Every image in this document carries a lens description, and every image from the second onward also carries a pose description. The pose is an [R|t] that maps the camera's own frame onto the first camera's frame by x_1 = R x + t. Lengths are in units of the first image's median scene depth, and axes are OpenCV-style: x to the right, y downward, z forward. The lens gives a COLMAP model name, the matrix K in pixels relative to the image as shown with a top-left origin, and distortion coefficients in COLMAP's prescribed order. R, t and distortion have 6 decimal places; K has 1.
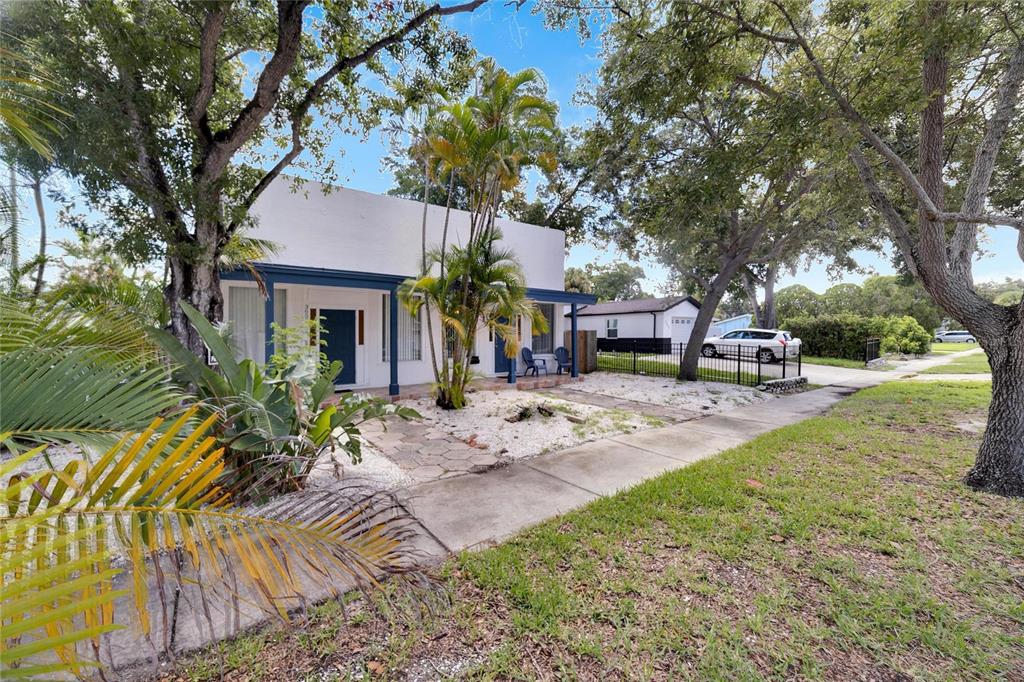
lens RADIAL K [[402.3, 0, 499.0], [0, 402.3, 342.2], [0, 0, 1]] dist [0.001087, 0.000367]
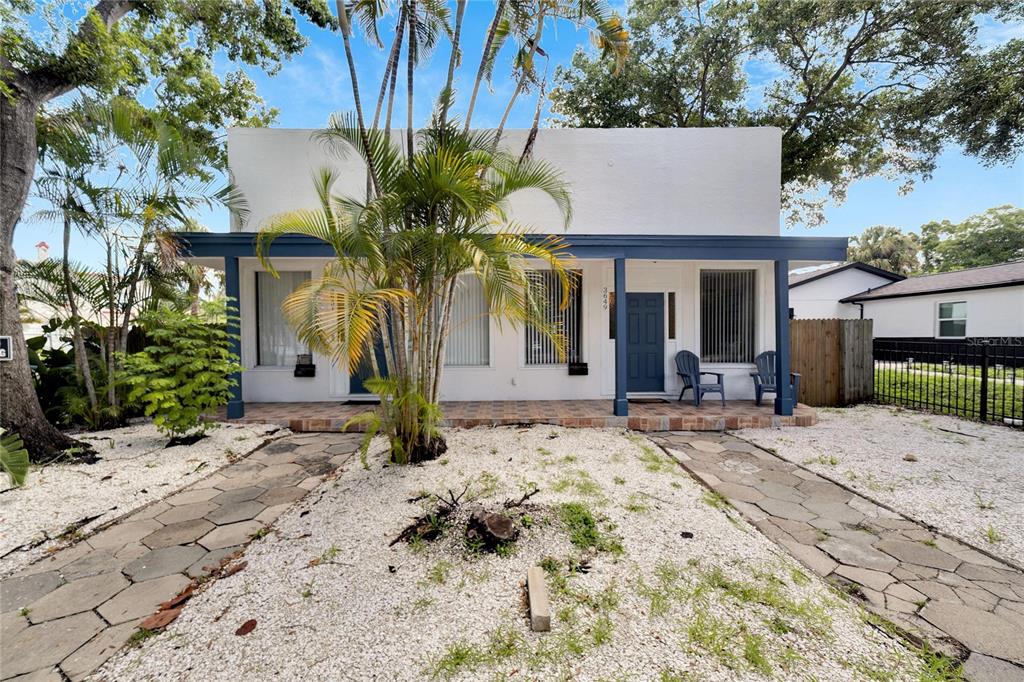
lens RADIAL K [[404.1, 0, 502.9], [0, 404.1, 348.3], [0, 0, 1]] dist [-0.002135, 0.008973]
pose [[0.824506, 0.021991, -0.565425, 0.174209], [-0.013481, 0.999724, 0.019224, 0.002588], [0.565692, -0.008228, 0.824576, 0.390979]]
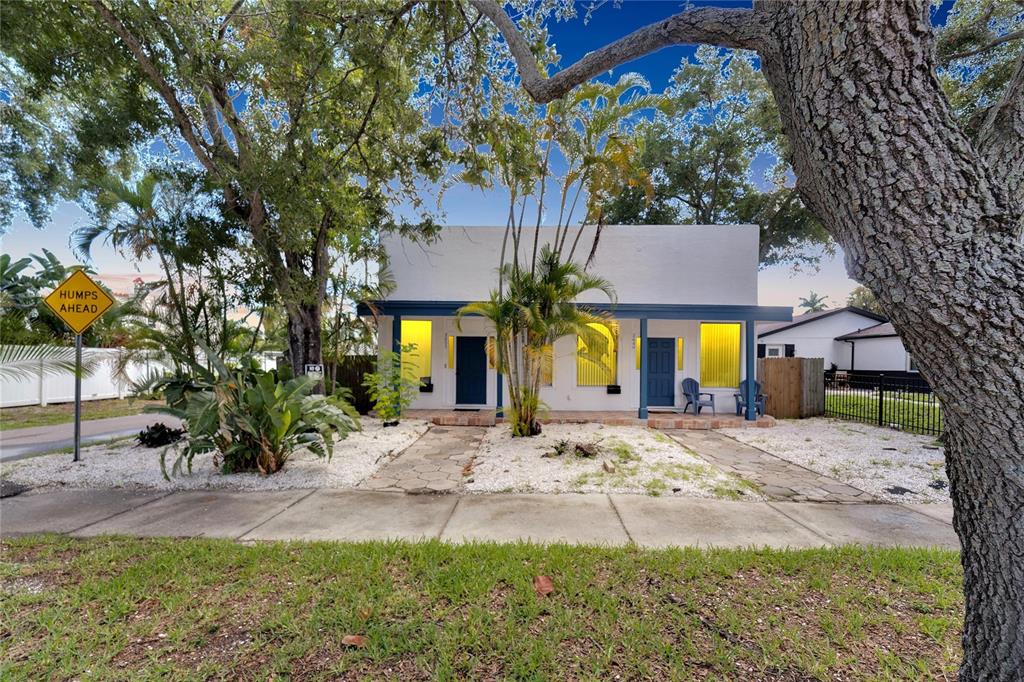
lens RADIAL K [[404.5, 0, 503.3], [0, 404.5, 377.0], [0, 0, 1]] dist [0.002104, 0.000194]
pose [[0.791102, 0.034583, -0.610706, 0.266618], [-0.025886, 0.999399, 0.023062, 0.001831], [0.611137, -0.002436, 0.791521, 0.124915]]
